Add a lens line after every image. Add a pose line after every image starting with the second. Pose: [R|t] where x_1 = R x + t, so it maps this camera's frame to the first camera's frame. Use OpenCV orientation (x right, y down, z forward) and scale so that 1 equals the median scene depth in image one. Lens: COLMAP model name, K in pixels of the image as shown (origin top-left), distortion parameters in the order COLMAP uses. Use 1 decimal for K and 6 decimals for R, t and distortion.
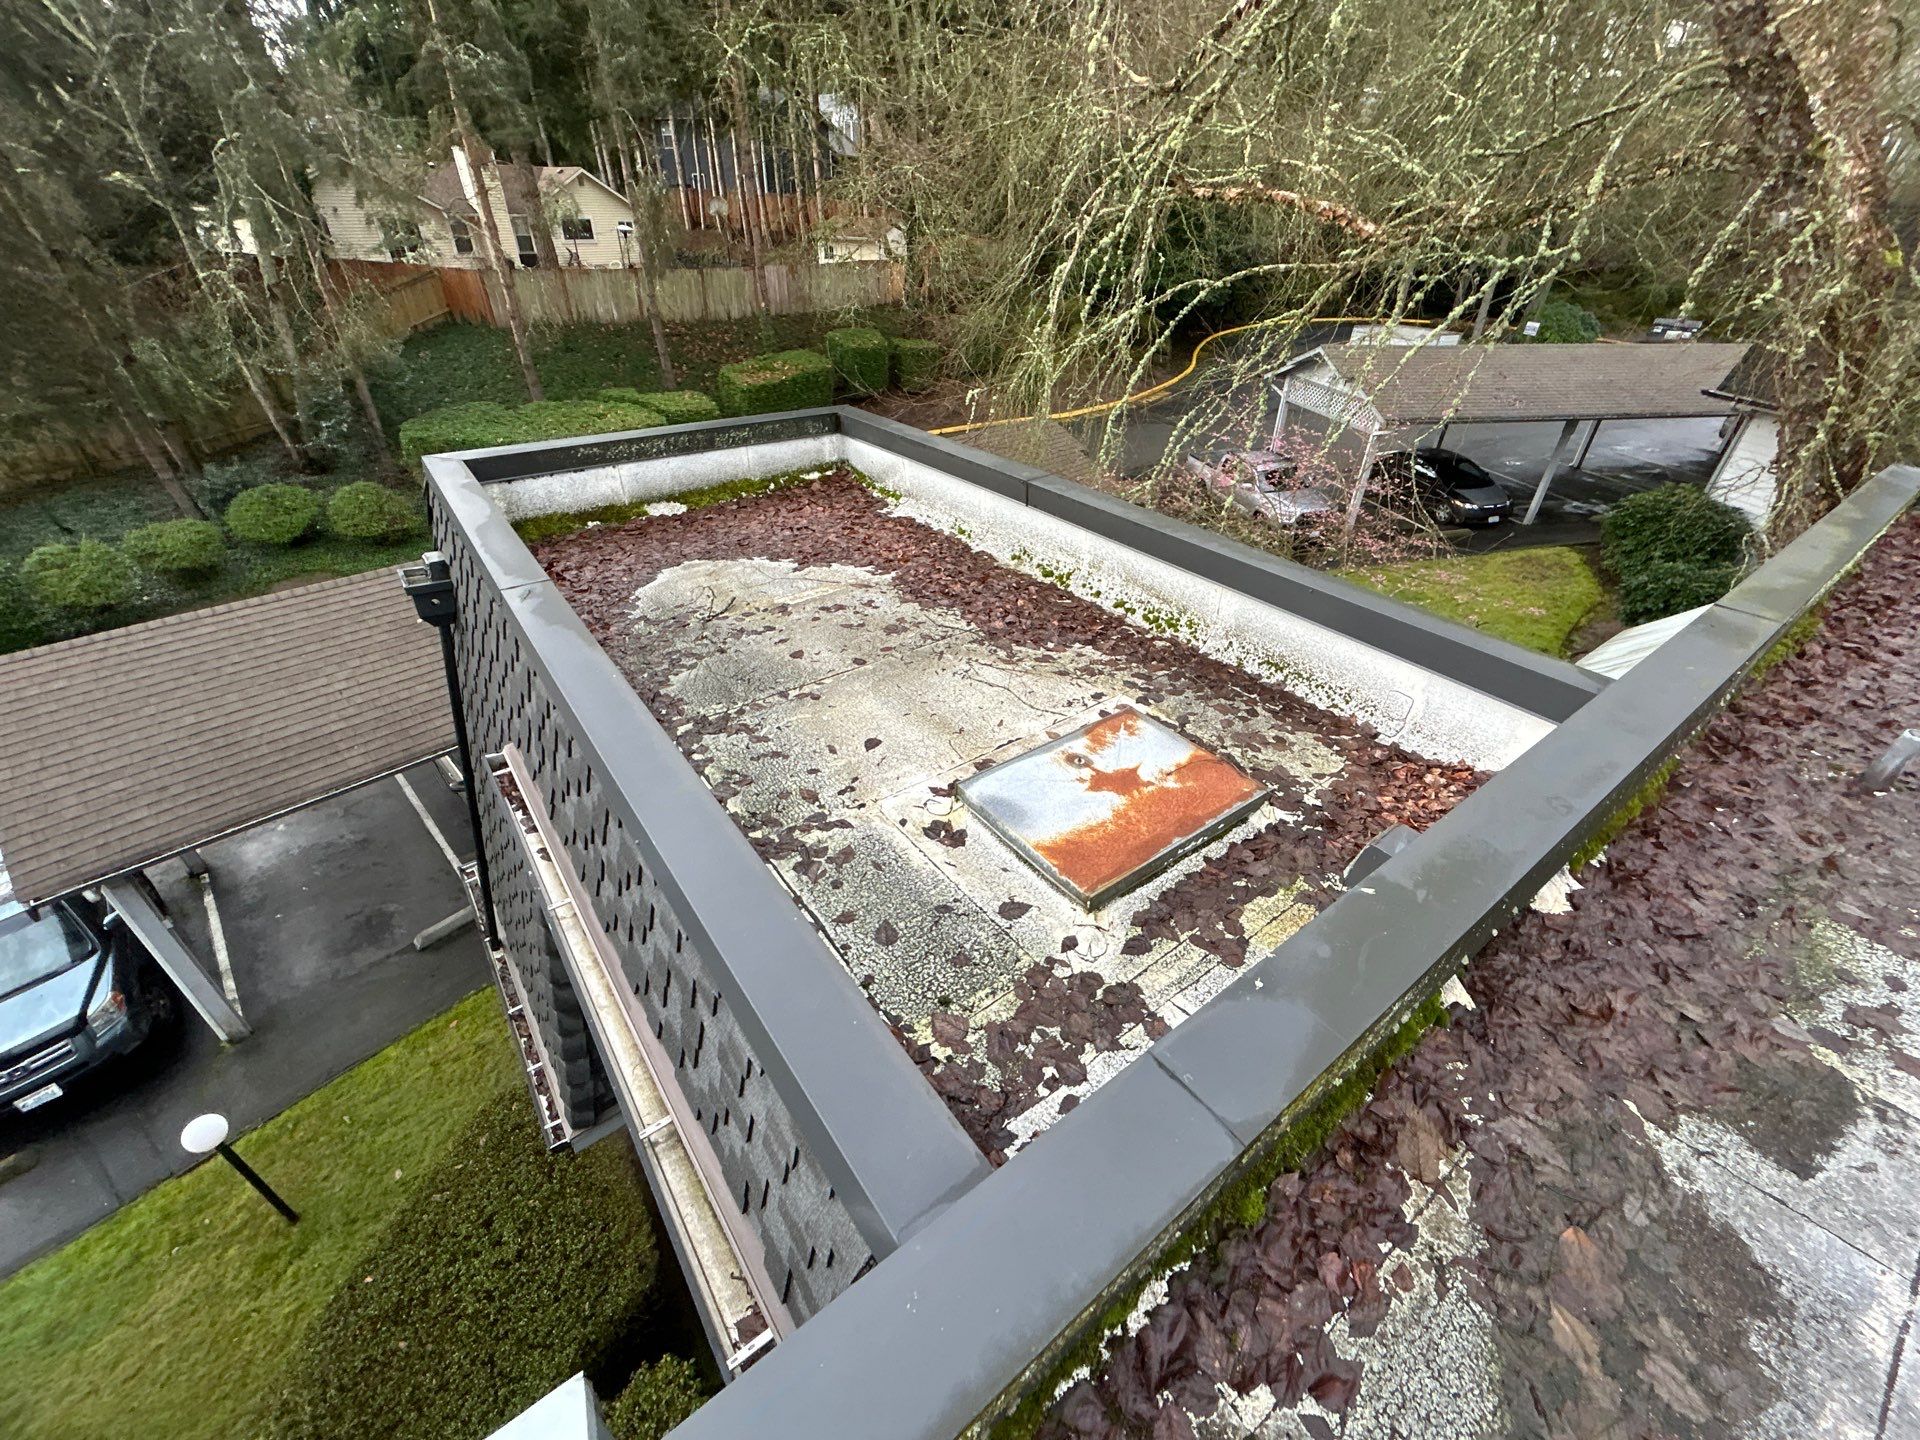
lens RADIAL K [[779.5, 0, 961.9], [0, 779.5, 722.5], [0, 0, 1]] dist [-0.001563, 0.000660]
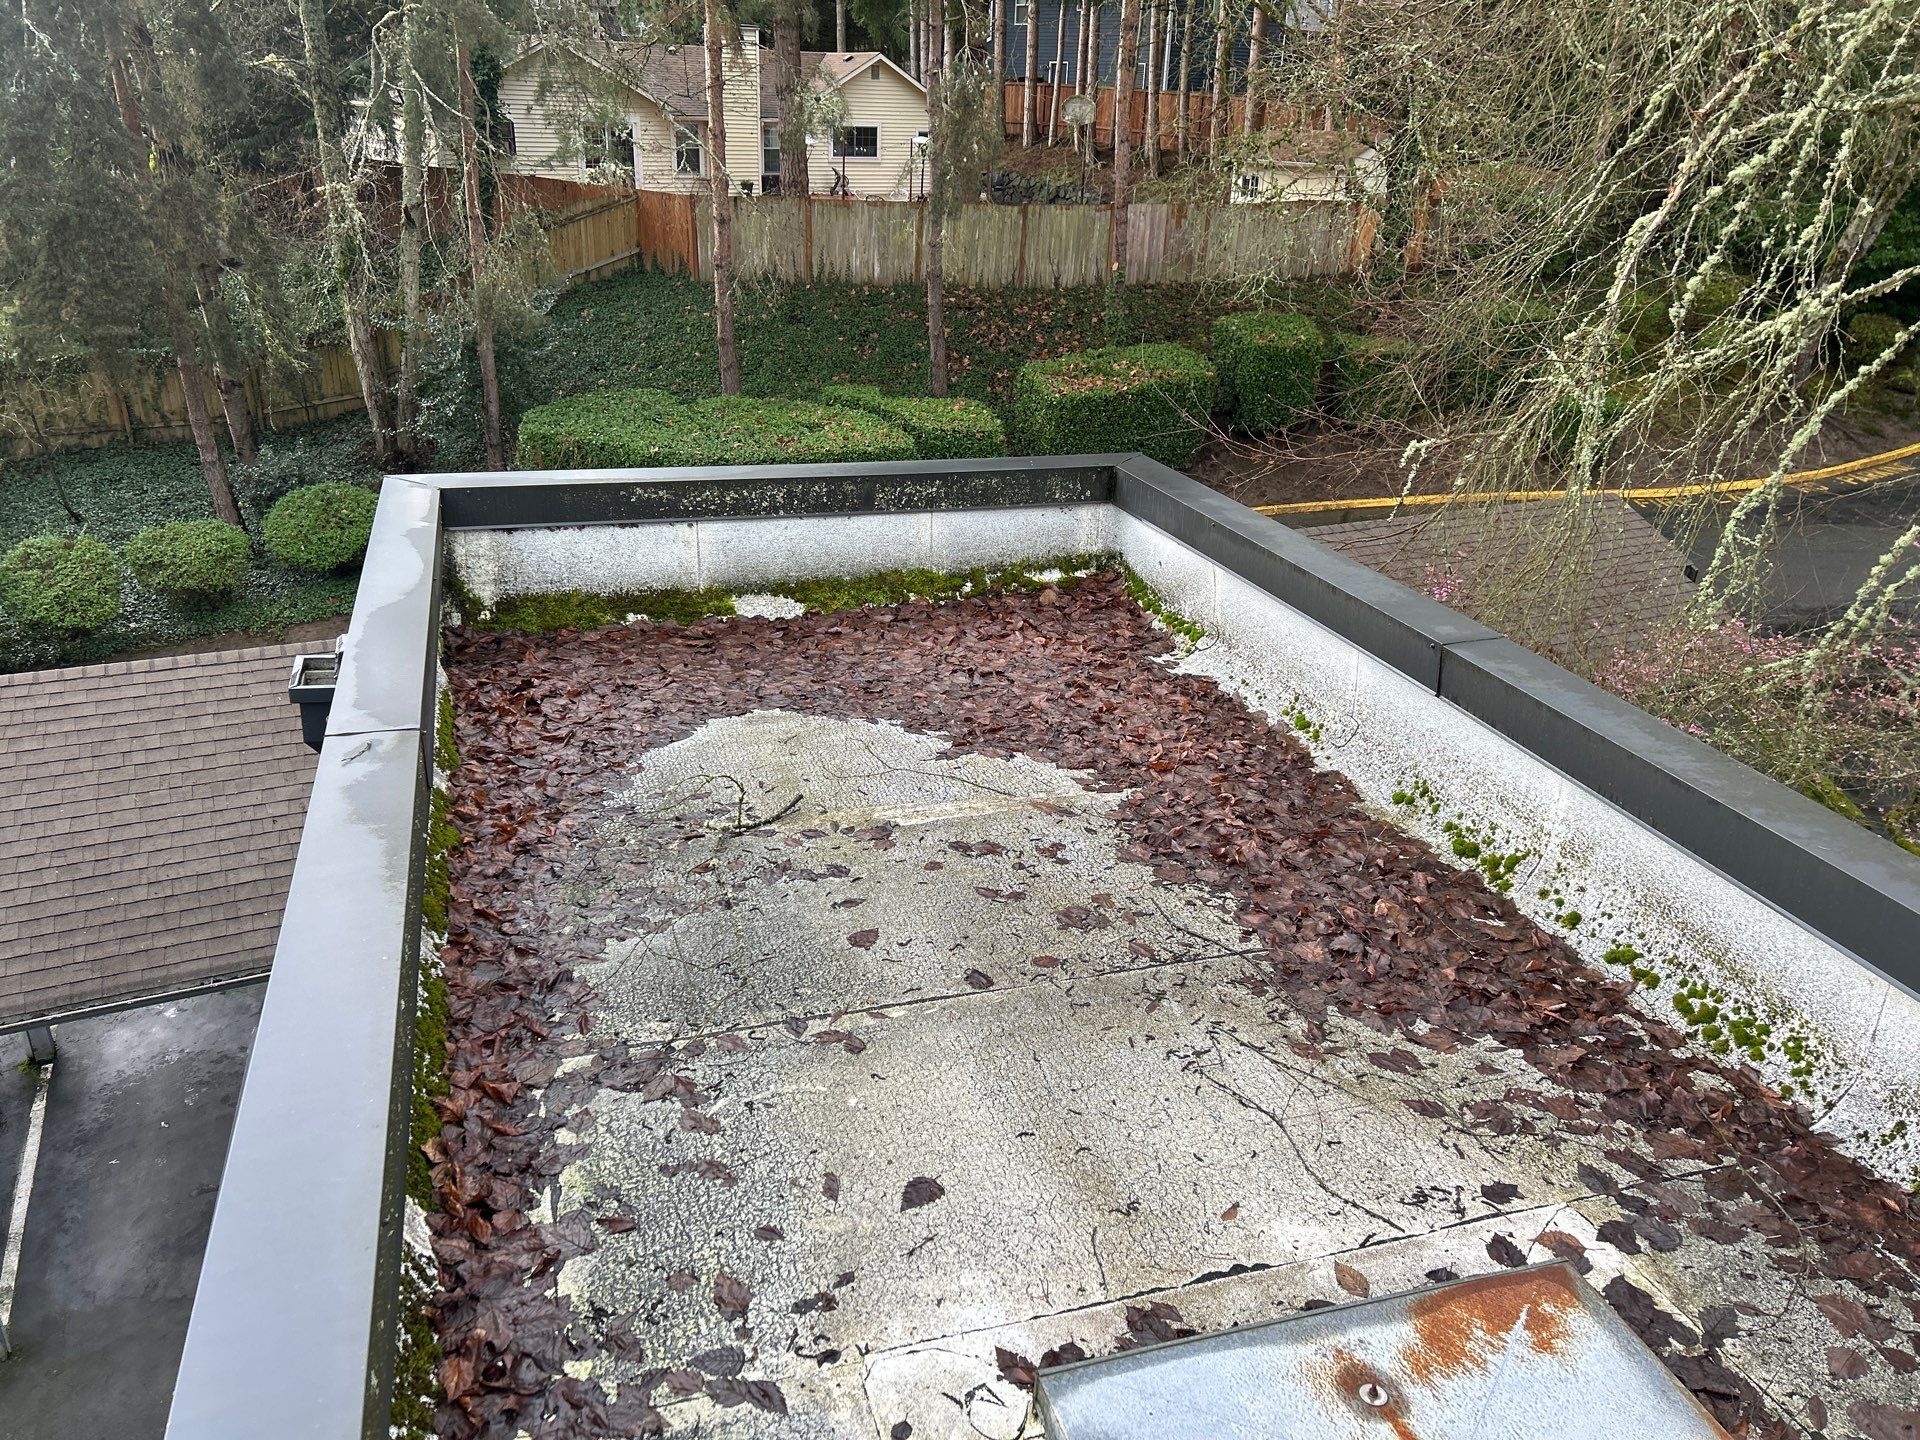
lens RADIAL K [[1443.5, 0, 939.1], [0, 1443.5, 724.1], [0, 0, 1]] dist [0.108415, -0.143995]
pose [[0.939048, 0.140538, -0.313747, 0.074170], [-0.197273, 0.967699, -0.156975, -0.064601], [0.281552, 0.209301, 0.936441, 0.107357]]
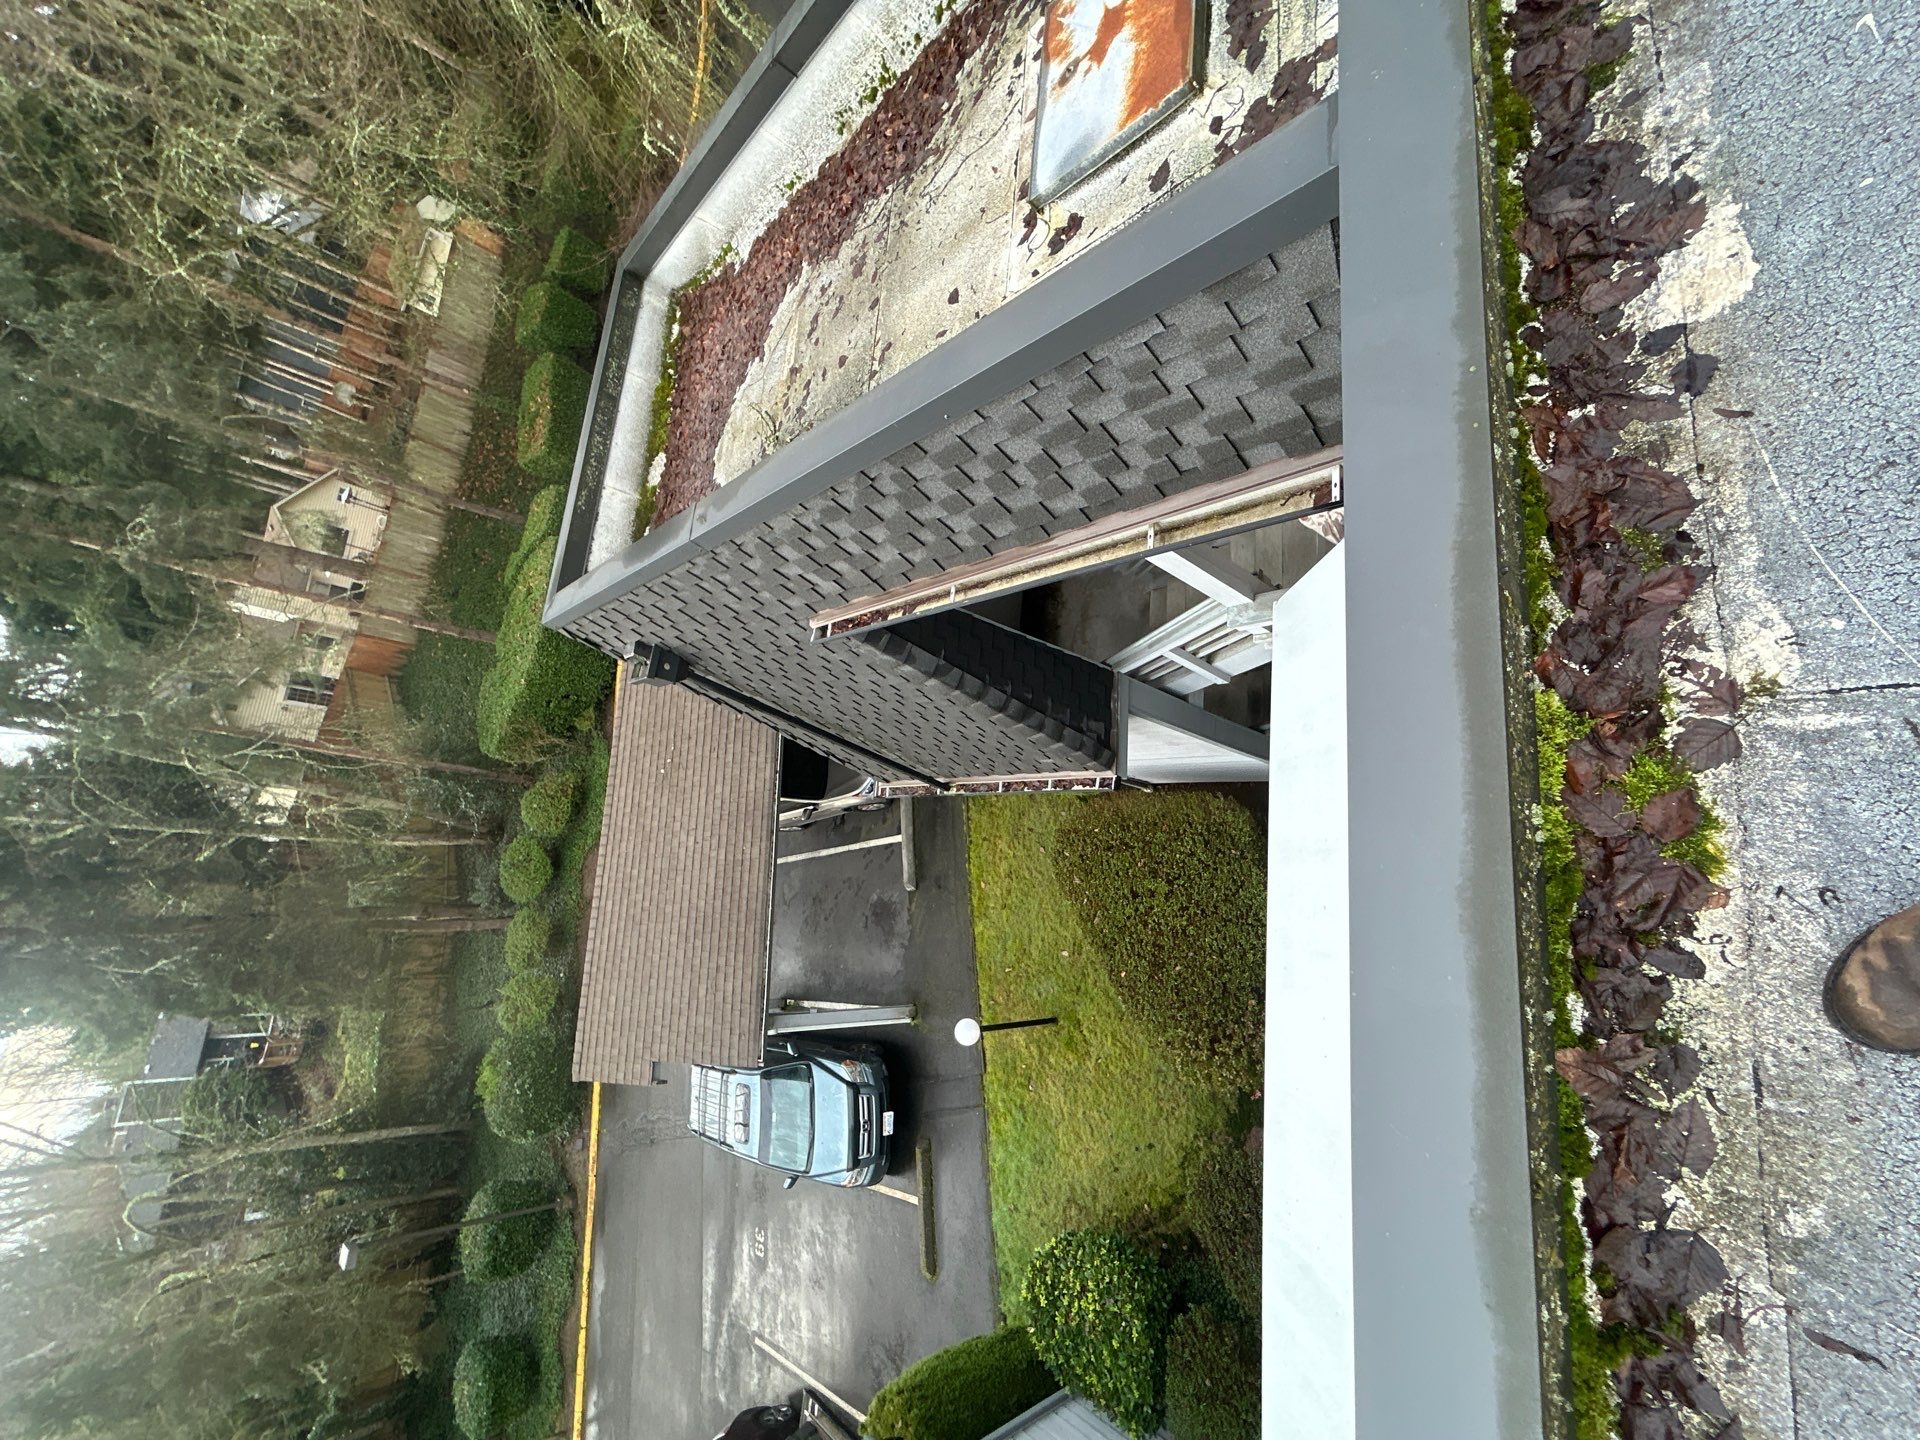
lens RADIAL K [[772.0, 0, 960.0], [0, 772.0, 720.0], [0, 0, 1]] dist [-0.000478, -0.000014]
pose [[0.470717, -0.830527, -0.297744, -0.175003], [0.882252, 0.440172, 0.166976, 0.071415], [-0.007620, -0.341284, 0.939929, -0.117606]]
